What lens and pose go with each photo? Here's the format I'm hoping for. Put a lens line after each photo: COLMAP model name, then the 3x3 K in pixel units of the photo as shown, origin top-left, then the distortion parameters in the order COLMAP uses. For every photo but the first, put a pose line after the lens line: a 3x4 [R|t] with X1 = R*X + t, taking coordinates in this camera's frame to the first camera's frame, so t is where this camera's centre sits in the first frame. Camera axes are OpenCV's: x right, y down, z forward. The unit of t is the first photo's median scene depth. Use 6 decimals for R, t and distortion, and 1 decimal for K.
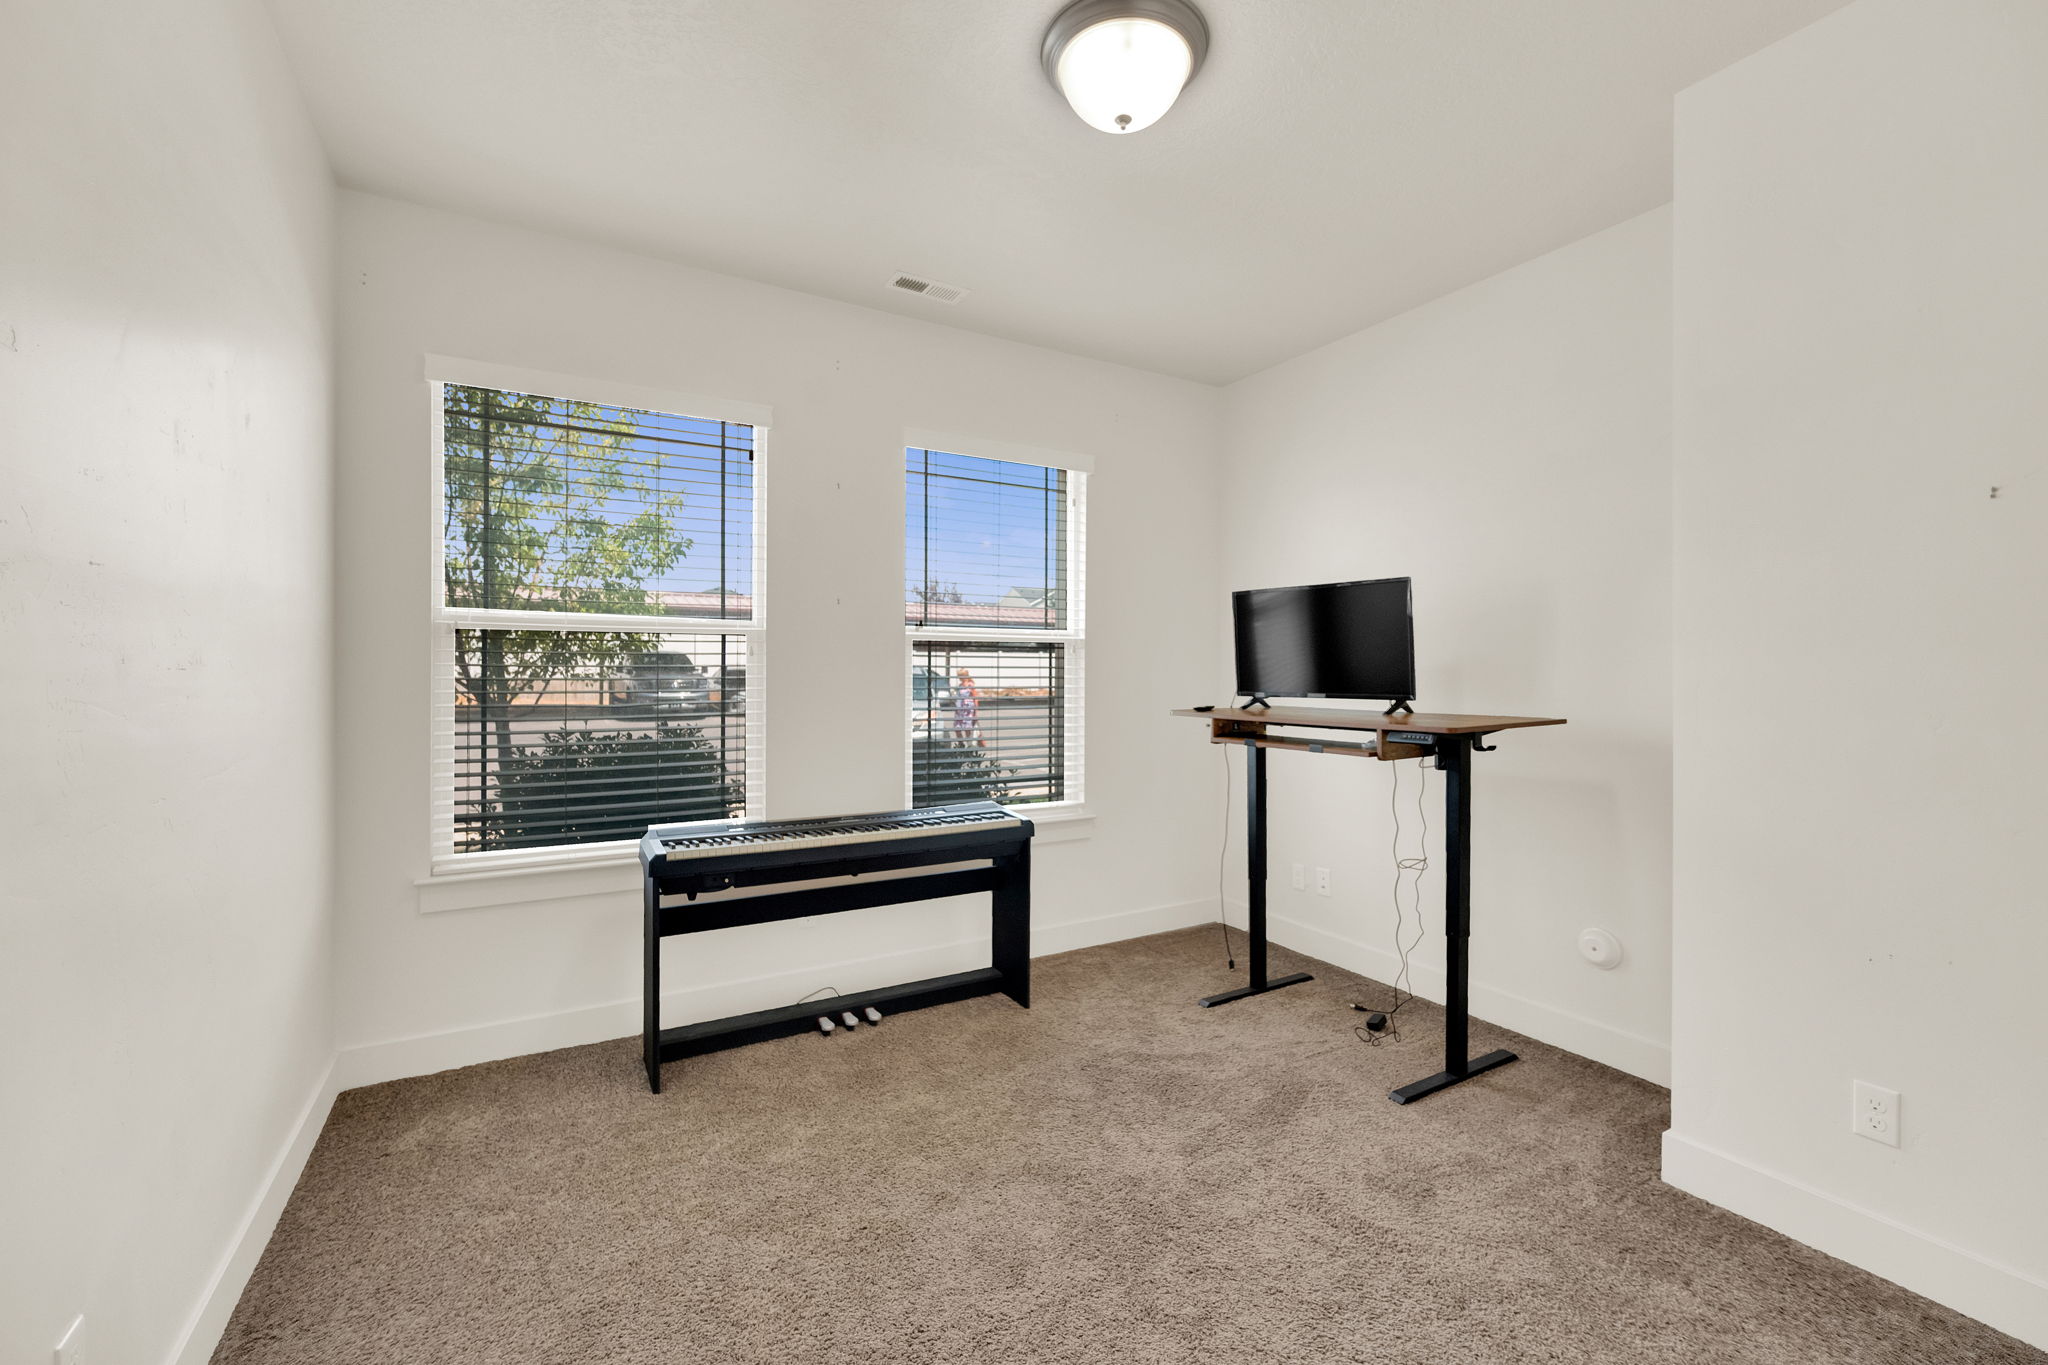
lens RADIAL K [[831.8, 0, 1031.7], [0, 831.8, 659.5], [0, 0, 1]] dist [-0.000234, -0.000175]
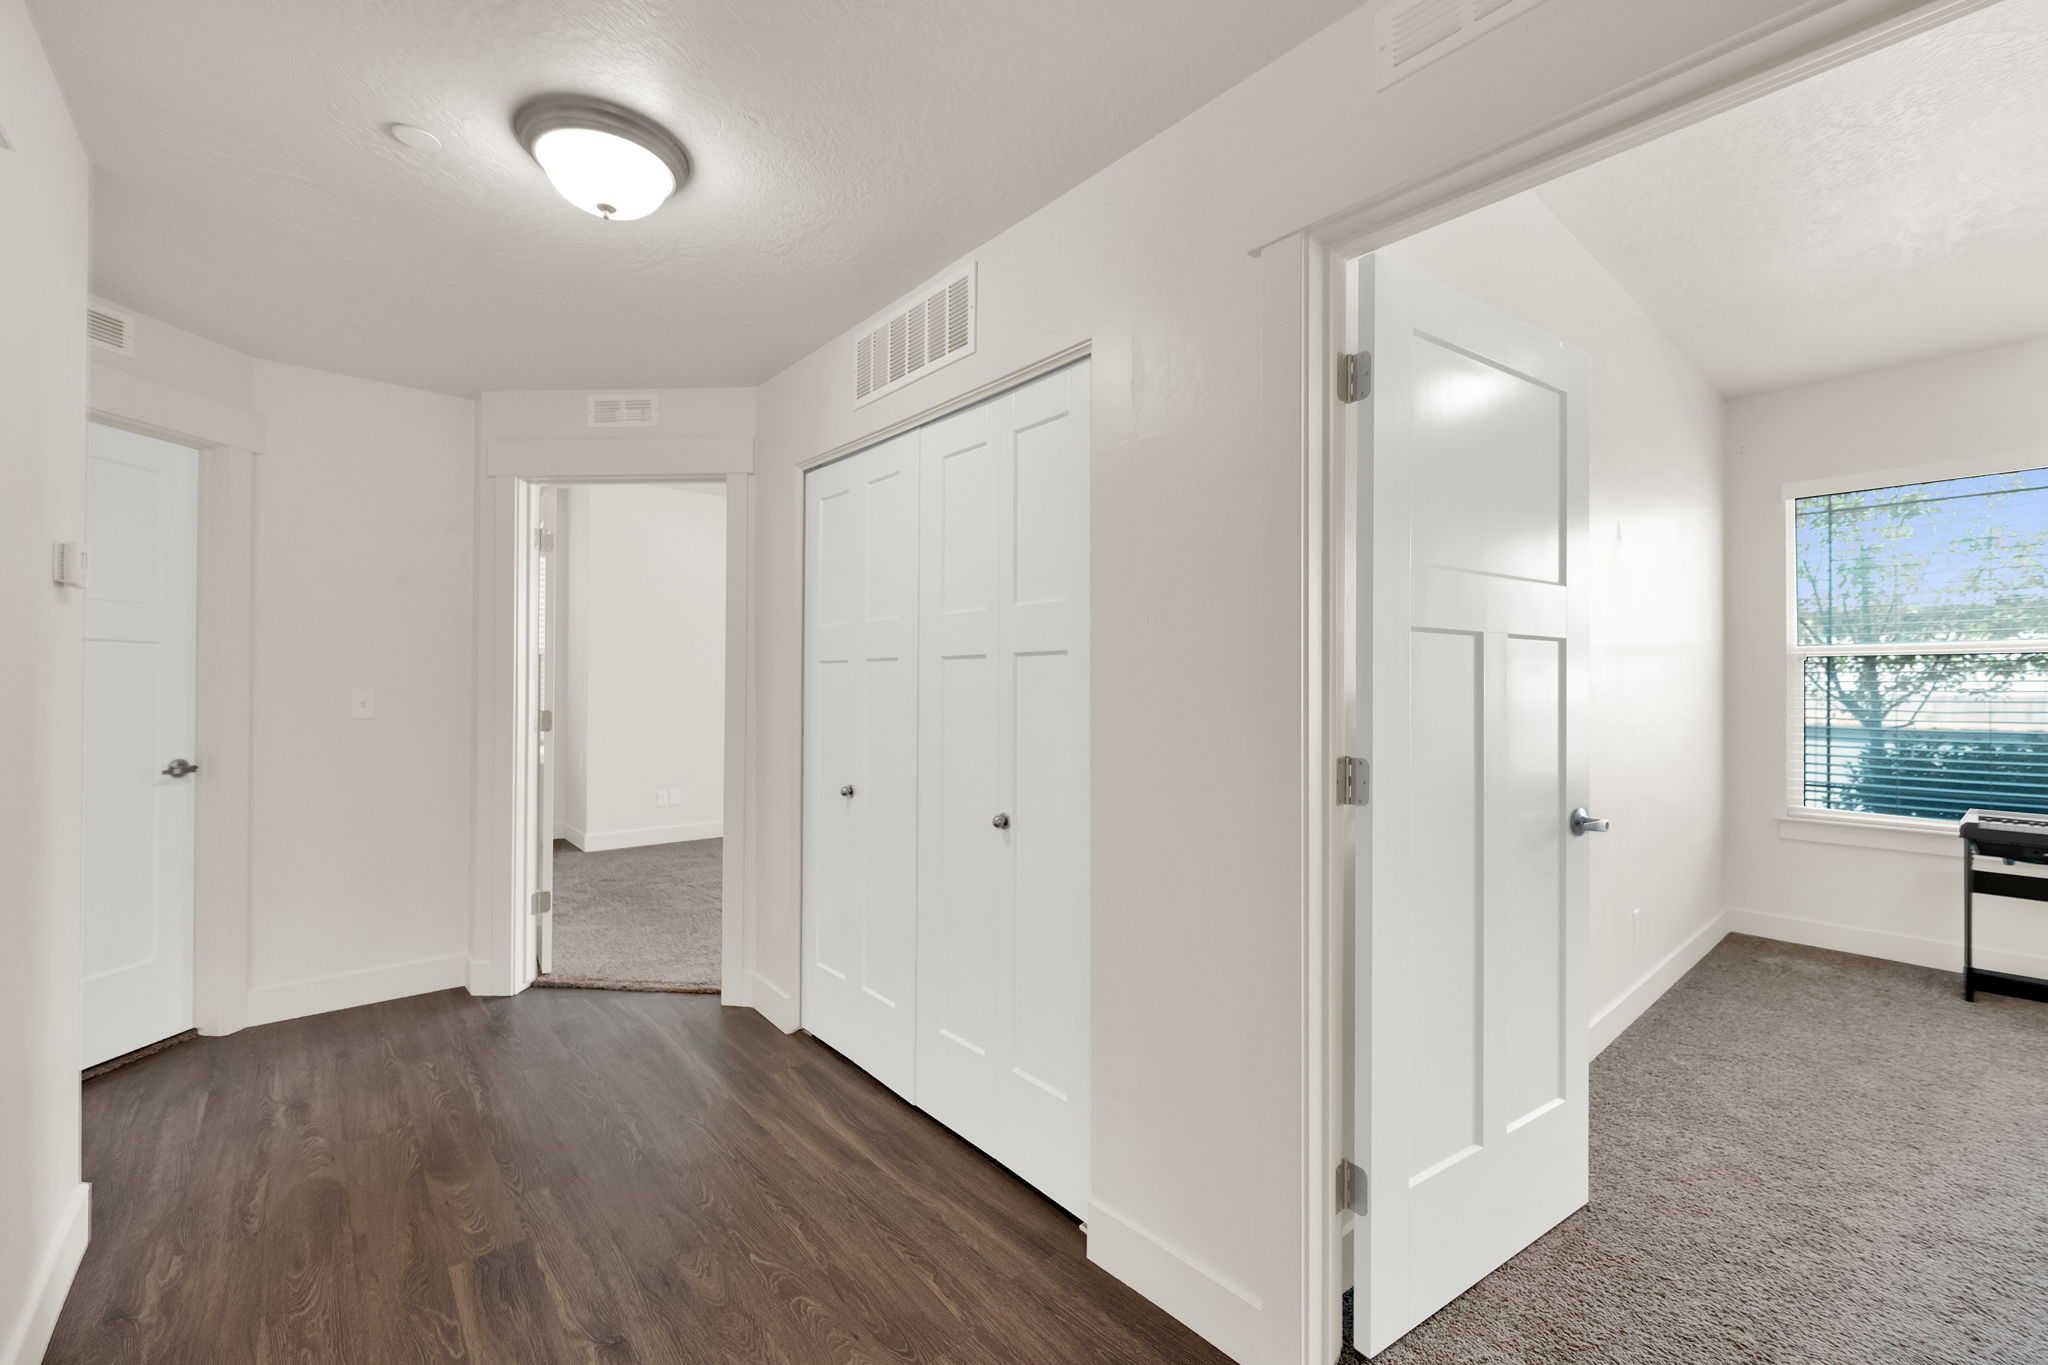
lens RADIAL K [[831.8, 0, 1031.7], [0, 831.8, 659.5], [0, 0, 1]] dist [-0.000234, -0.000175]
pose [[0.181983, -0.009294, -0.983258, 0.543095], [-0.008754, 0.999900, -0.011072, -0.001064], [0.983263, 0.010623, 0.181883, -0.662803]]
